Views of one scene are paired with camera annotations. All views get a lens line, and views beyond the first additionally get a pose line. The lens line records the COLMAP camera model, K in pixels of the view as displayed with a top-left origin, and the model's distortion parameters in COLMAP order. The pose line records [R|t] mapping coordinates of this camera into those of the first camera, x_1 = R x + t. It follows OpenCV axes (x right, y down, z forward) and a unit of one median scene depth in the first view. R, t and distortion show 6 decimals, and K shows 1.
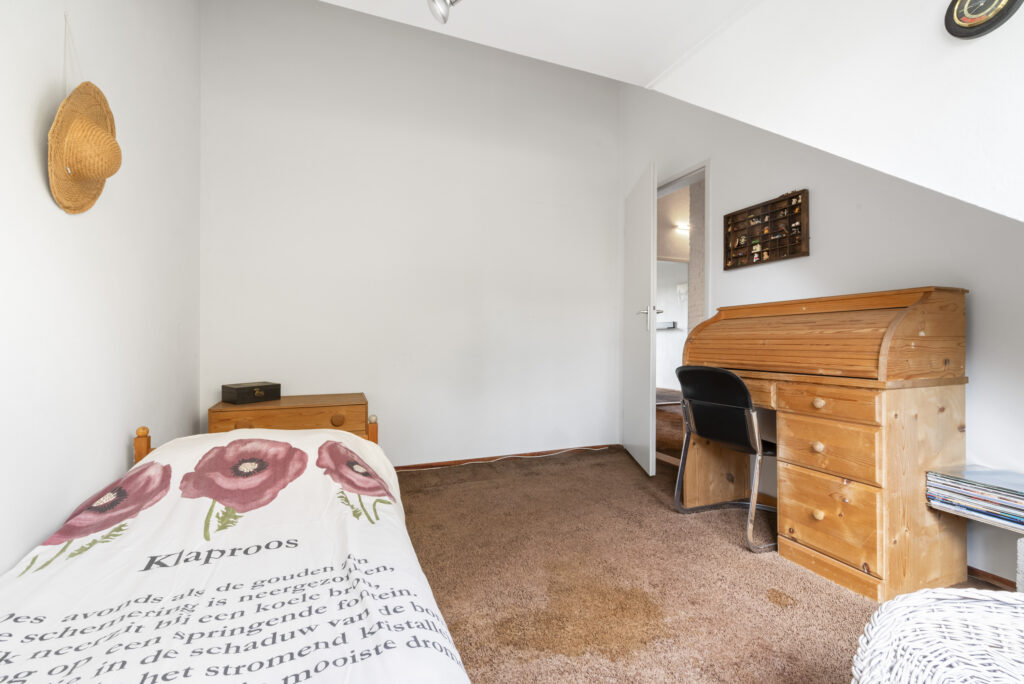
lens RADIAL K [[440.3, 0, 516.4], [0, 440.3, 332.9], [0, 0, 1]] dist [-0.000282, 0.000187]
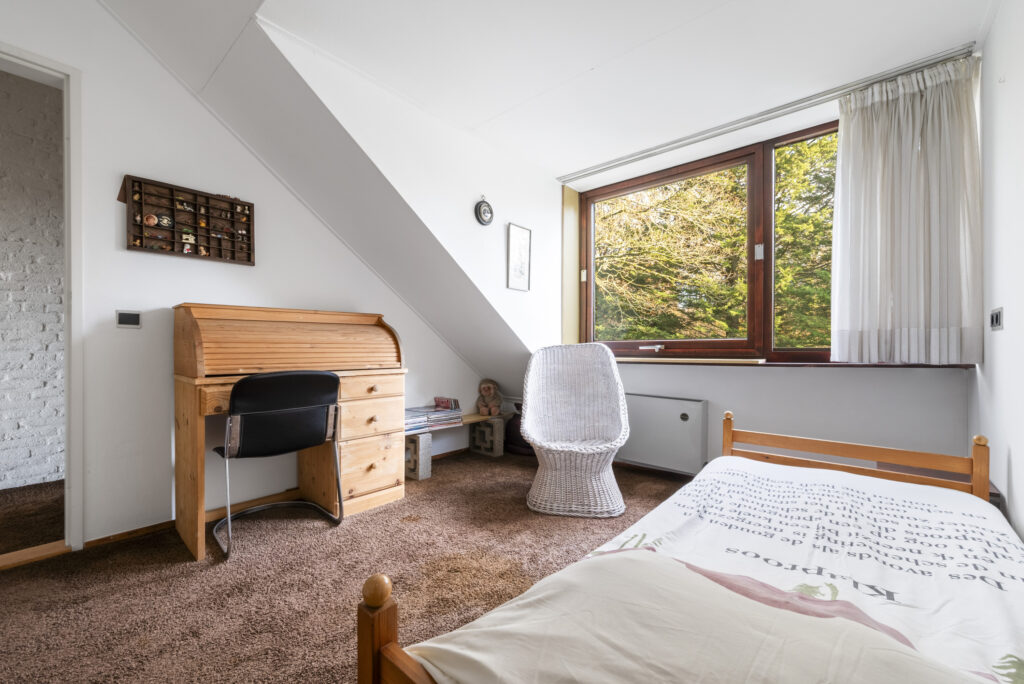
lens RADIAL K [[413.0, 0, 512.0], [0, 413.0, 342.0], [0, 0, 1]] dist [0.000552, 0.000024]
pose [[-0.442892, 0.007074, 0.896547, -0.529715], [-0.017589, 0.999708, -0.016577, 0.017284], [-0.896402, -0.023111, -0.442638, 0.877833]]
